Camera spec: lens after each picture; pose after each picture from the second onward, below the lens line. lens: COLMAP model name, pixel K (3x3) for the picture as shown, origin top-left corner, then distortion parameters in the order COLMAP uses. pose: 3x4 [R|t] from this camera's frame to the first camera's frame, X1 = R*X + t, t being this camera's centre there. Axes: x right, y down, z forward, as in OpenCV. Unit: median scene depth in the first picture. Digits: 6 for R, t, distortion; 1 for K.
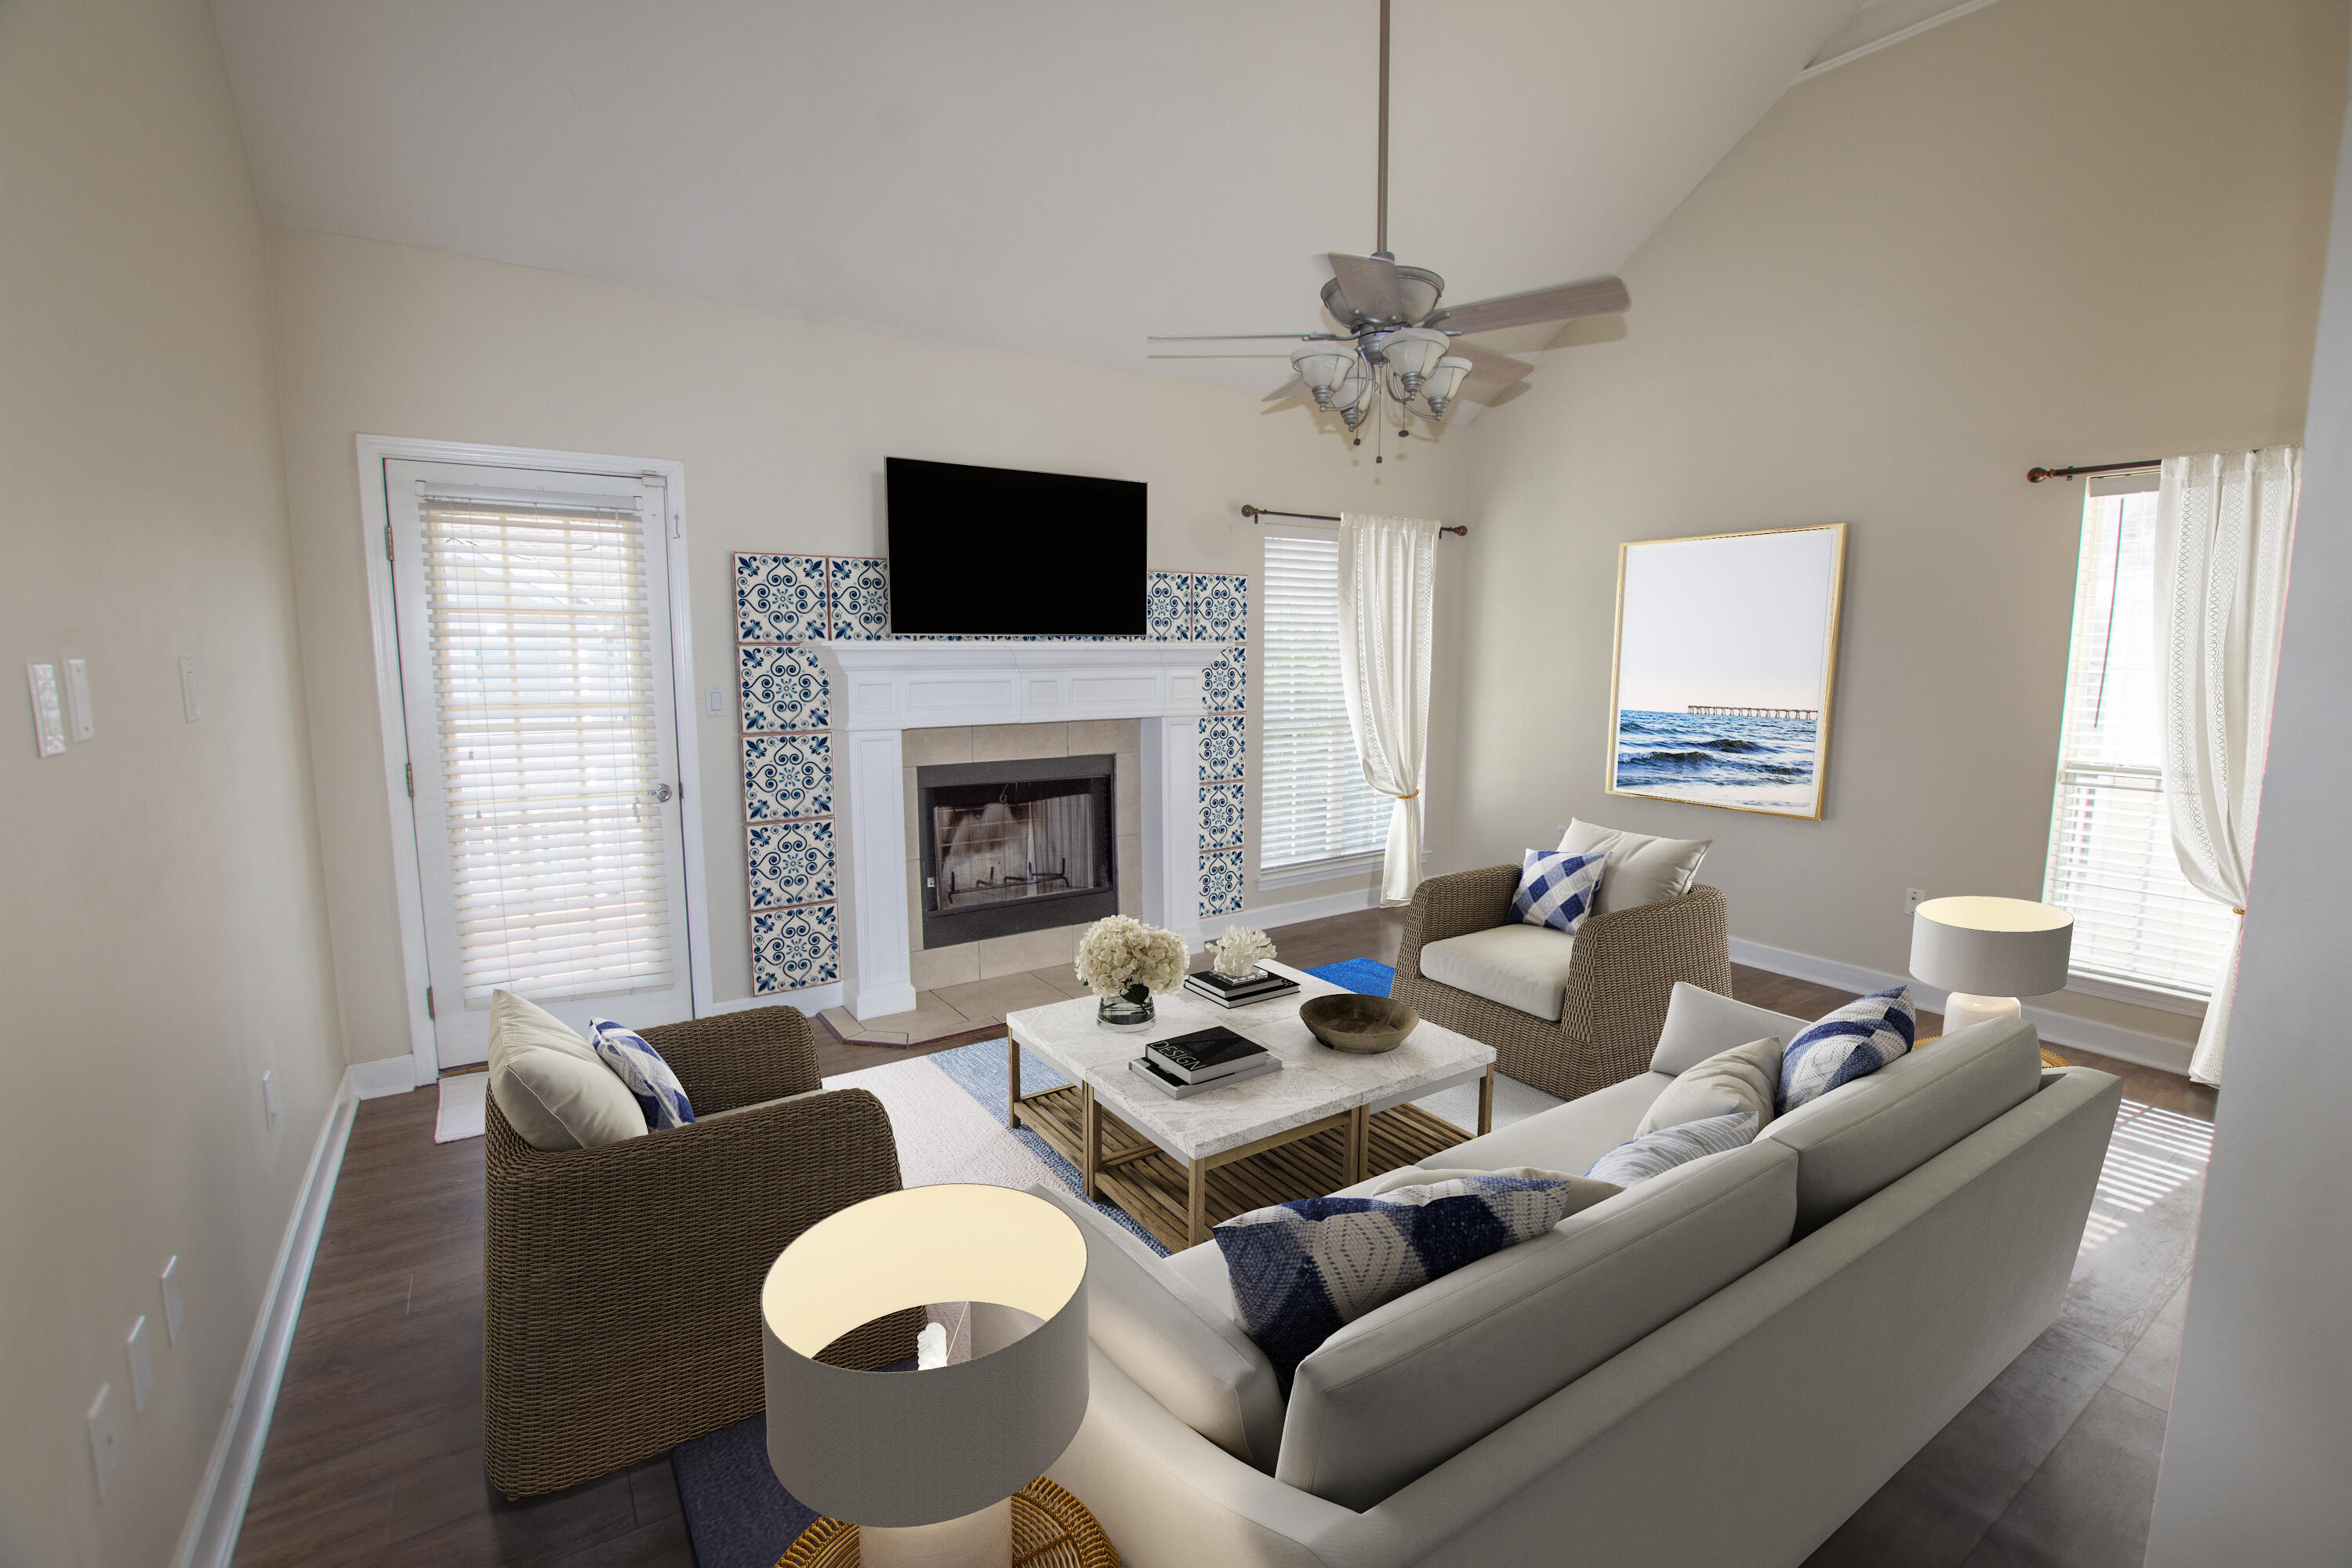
lens RADIAL K [[1031.1, 0, 1173.1], [0, 1031.1, 784.1], [0, 0, 1]] dist [-0.027479, 0.000420]
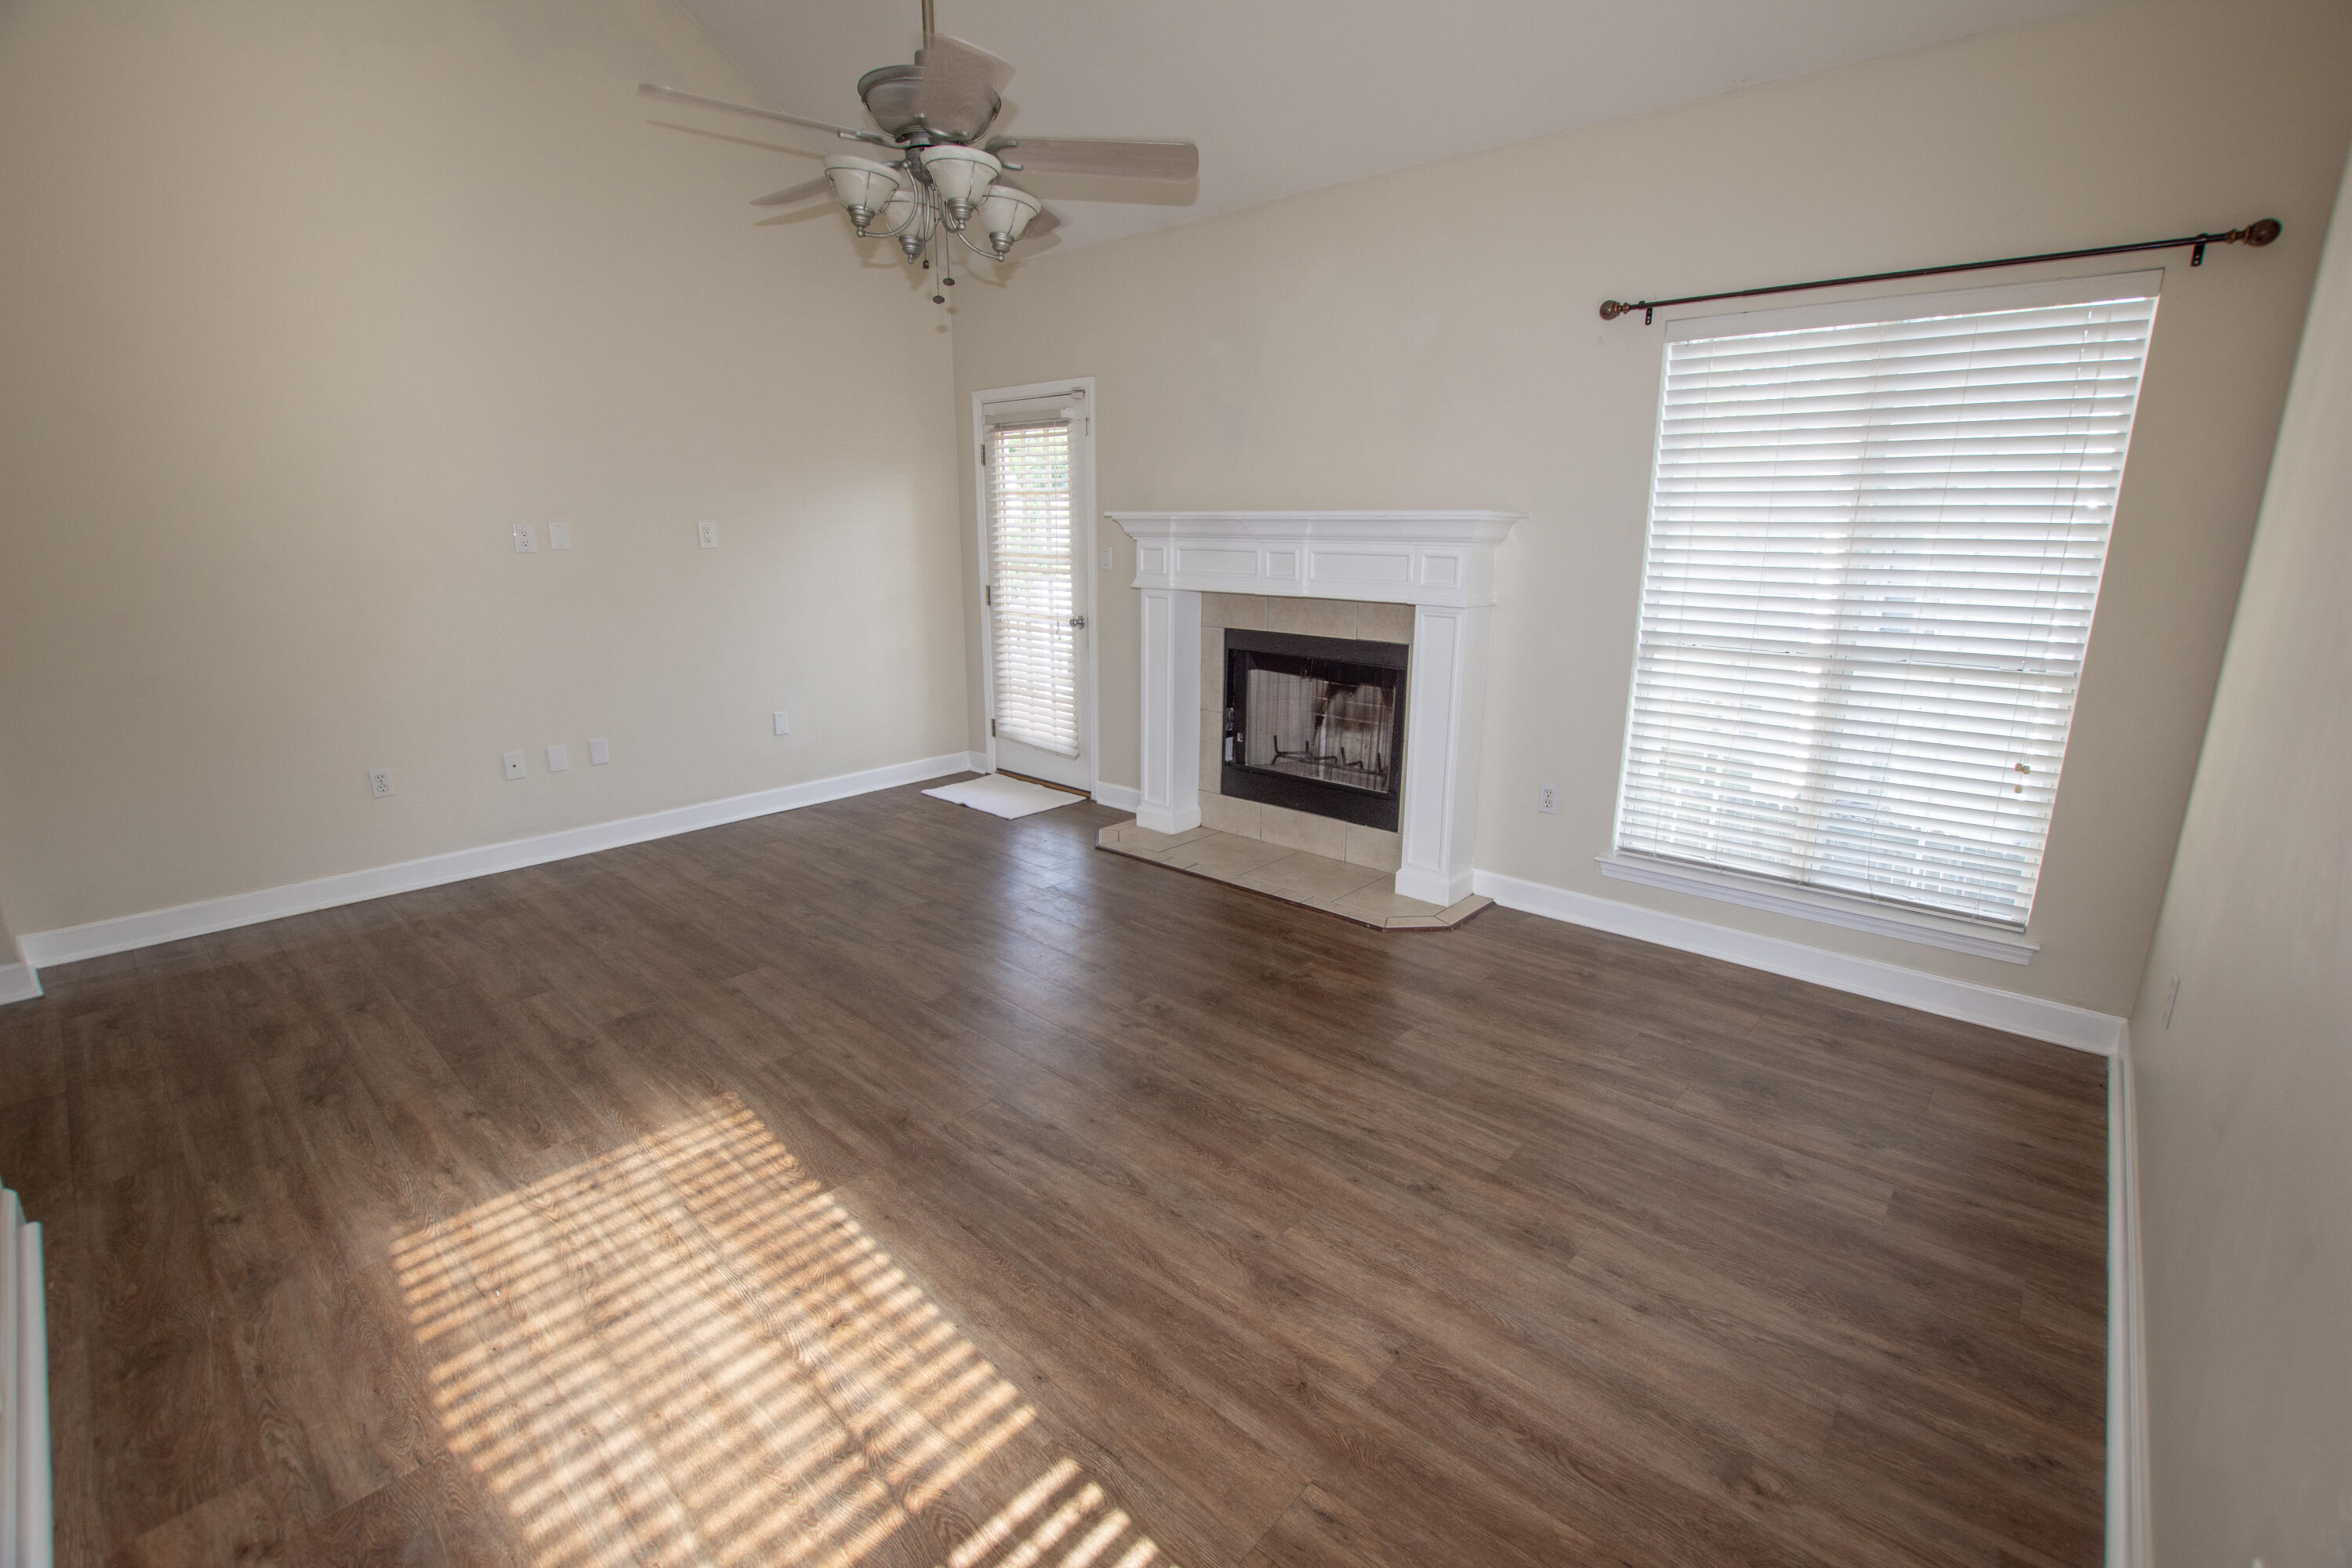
lens RADIAL K [[1031.1, 0, 1172.2], [0, 1031.1, 780.7], [0, 0, 1]] dist [-0.027479, 0.000420]
pose [[0.251152, 0.239059, -0.937962, 0.758043], [-0.124644, 0.968942, 0.213580, -0.082158], [0.959889, 0.063270, 0.273149, 0.619595]]
